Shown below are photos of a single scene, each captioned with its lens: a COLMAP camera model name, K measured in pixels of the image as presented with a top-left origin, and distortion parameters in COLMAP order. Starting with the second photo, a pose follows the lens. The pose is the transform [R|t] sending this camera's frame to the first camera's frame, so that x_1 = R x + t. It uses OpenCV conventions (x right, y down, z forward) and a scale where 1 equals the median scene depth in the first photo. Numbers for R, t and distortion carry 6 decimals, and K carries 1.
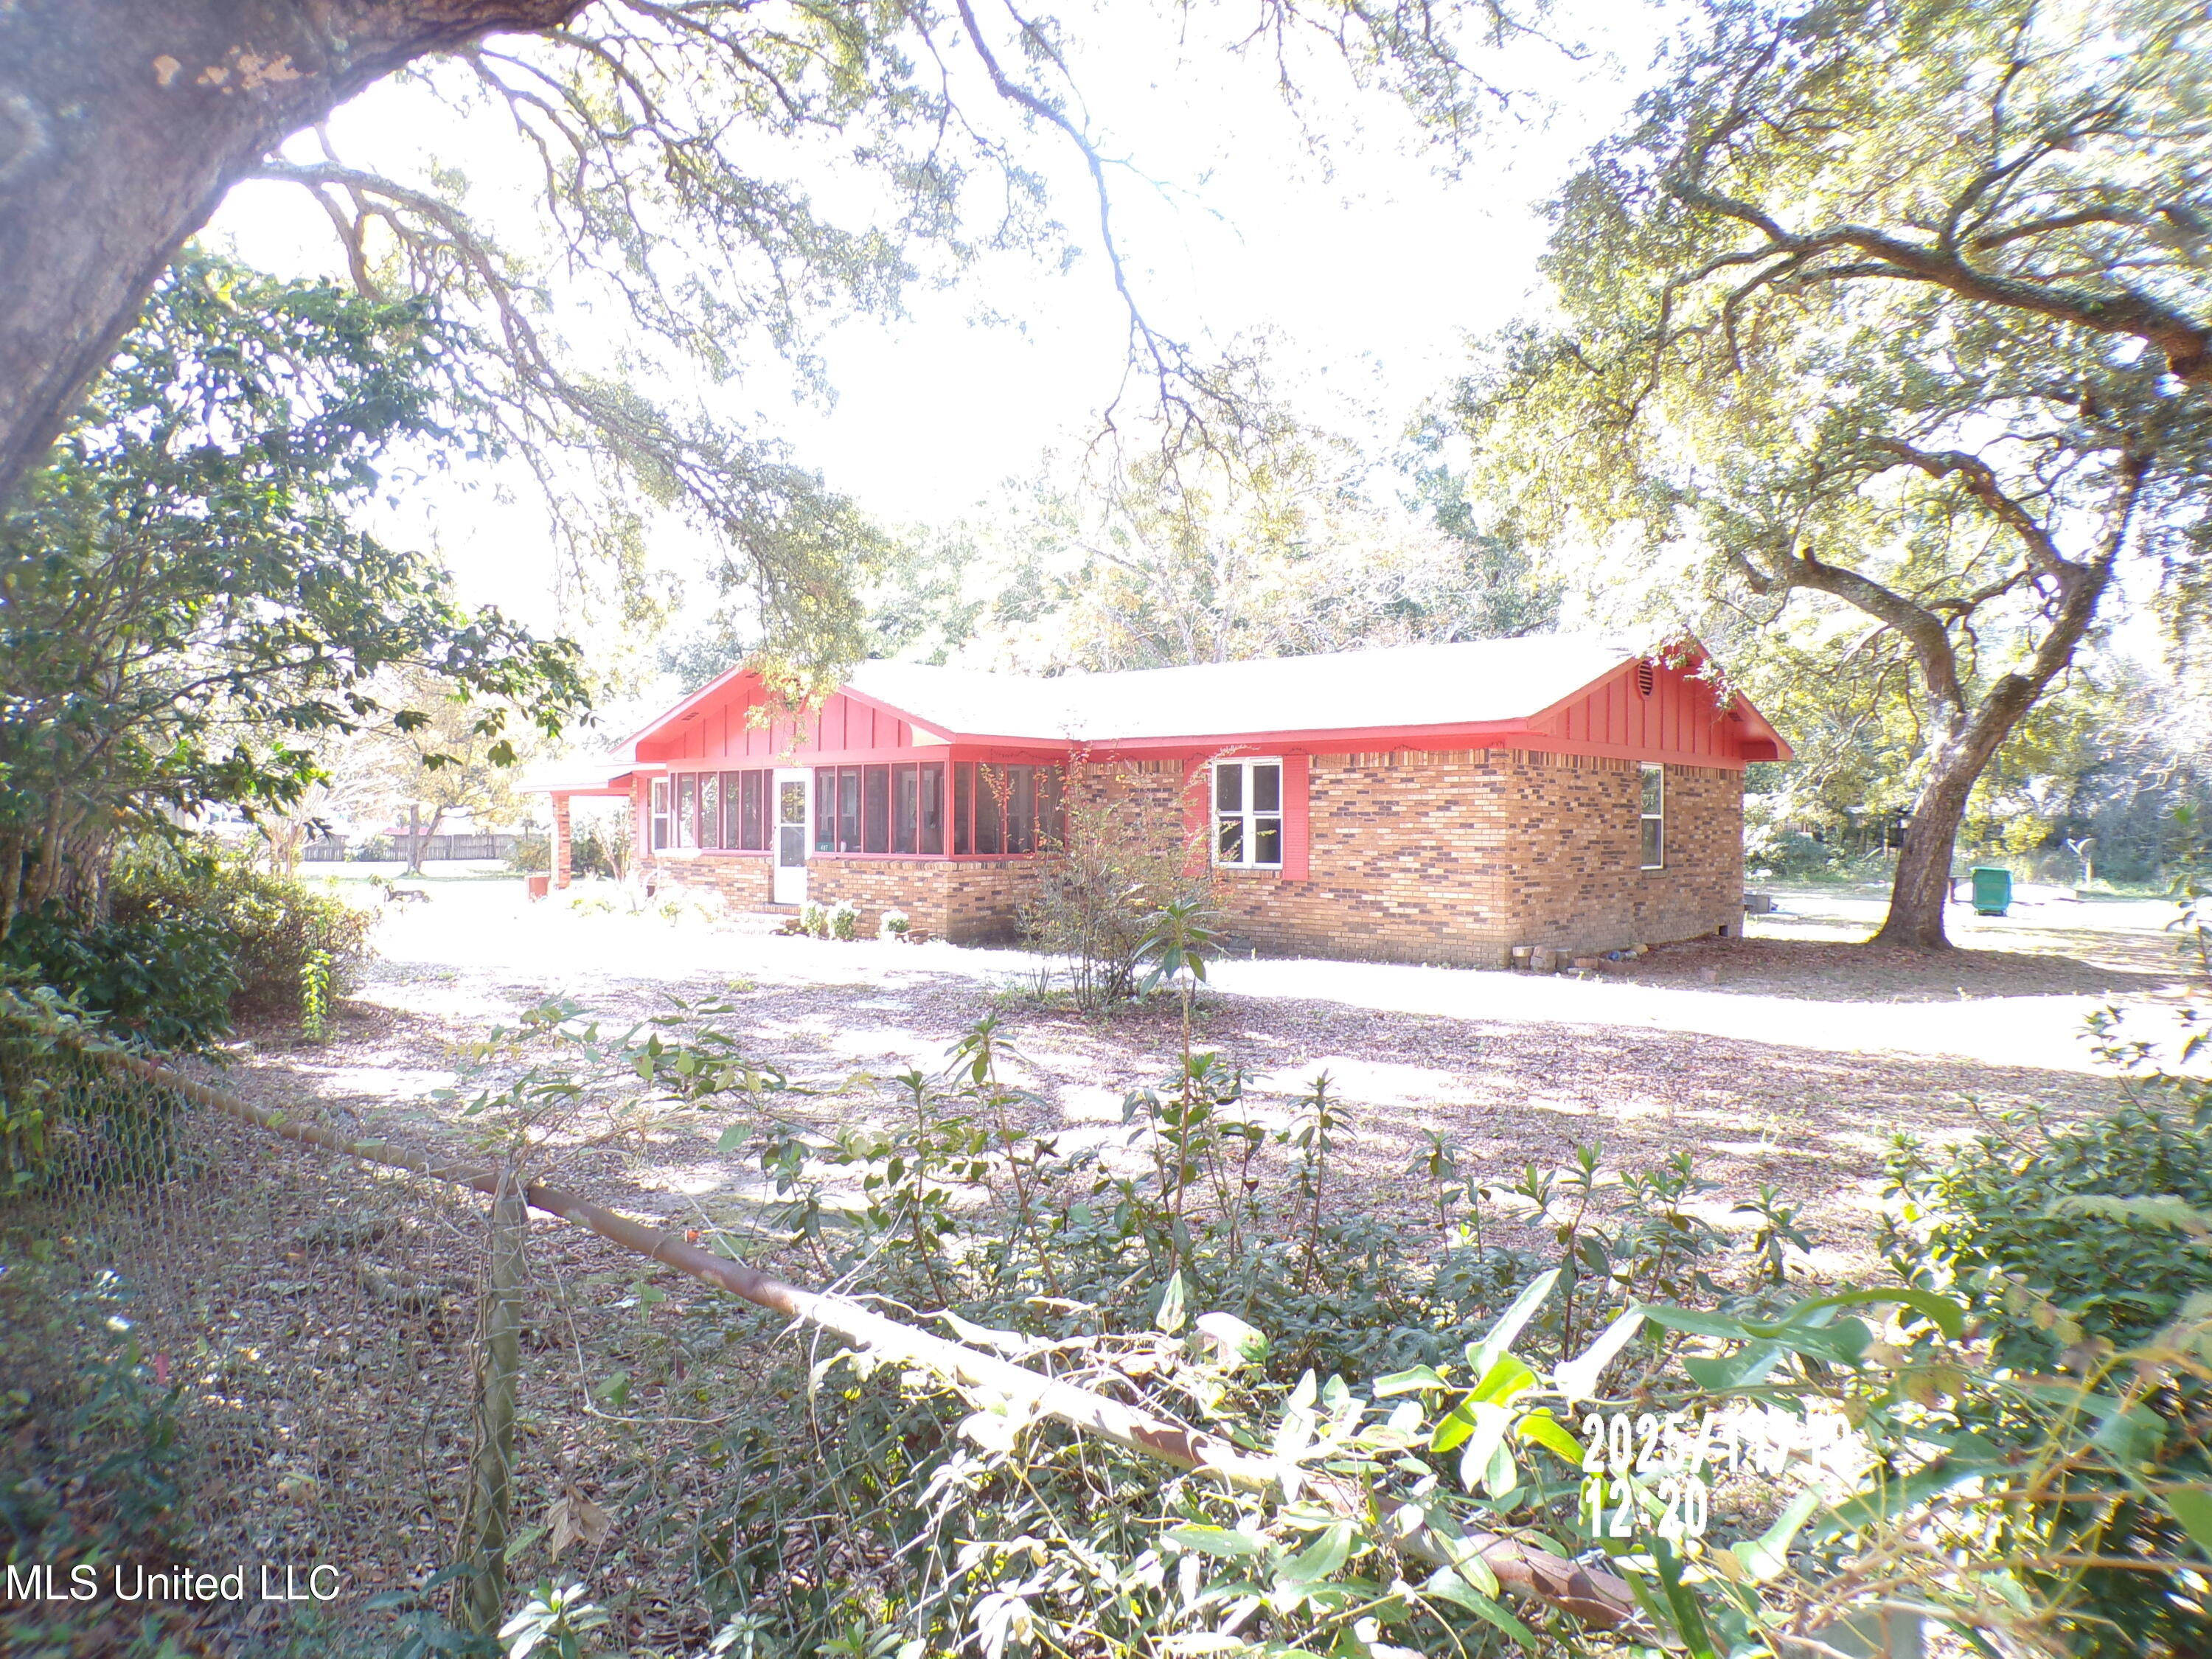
lens RADIAL K [[1495.2, 0, 1105.0], [0, 1495.2, 827.1], [0, 0, 1]] dist [-0.050572, 0.032109]
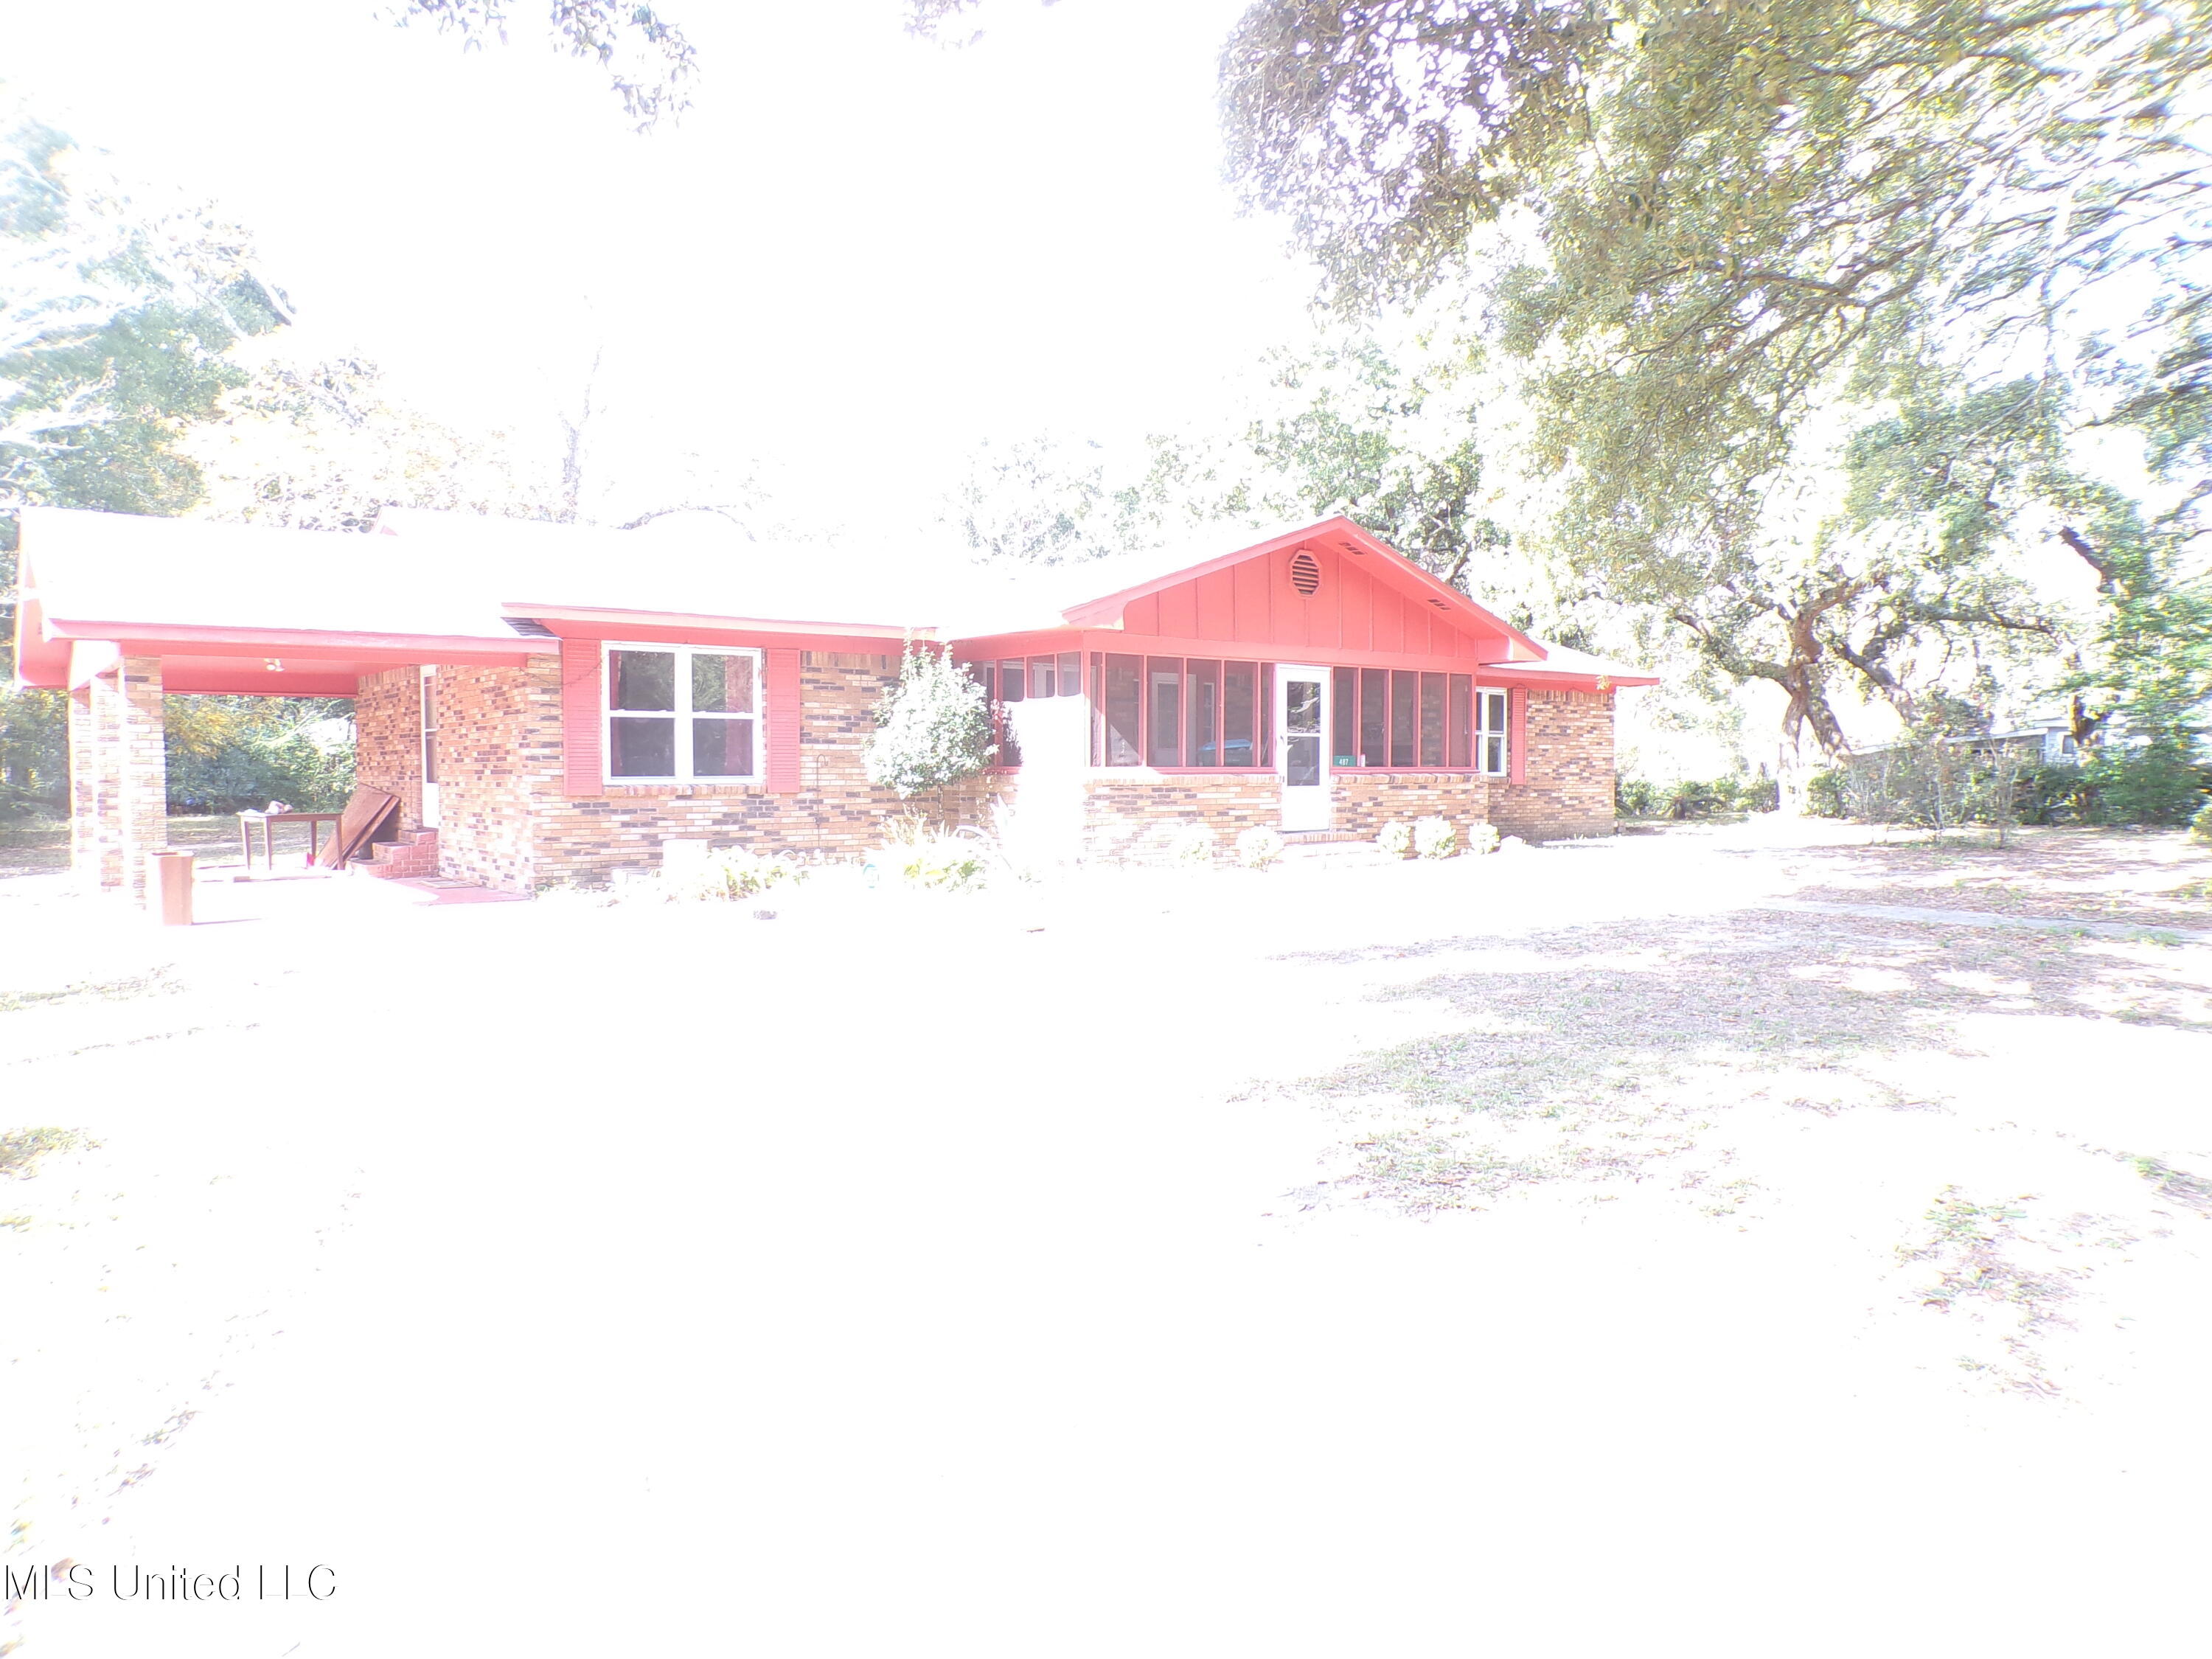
lens RADIAL K [[1495.2, 0, 1105.0], [0, 1495.2, 827.1], [0, 0, 1]] dist [-0.050572, 0.032109]
pose [[0.185316, -0.051440, 0.981332, -1.078953], [-0.017672, 0.998293, 0.055666, 0.006315], [-0.982520, -0.027658, 0.184090, 0.974053]]
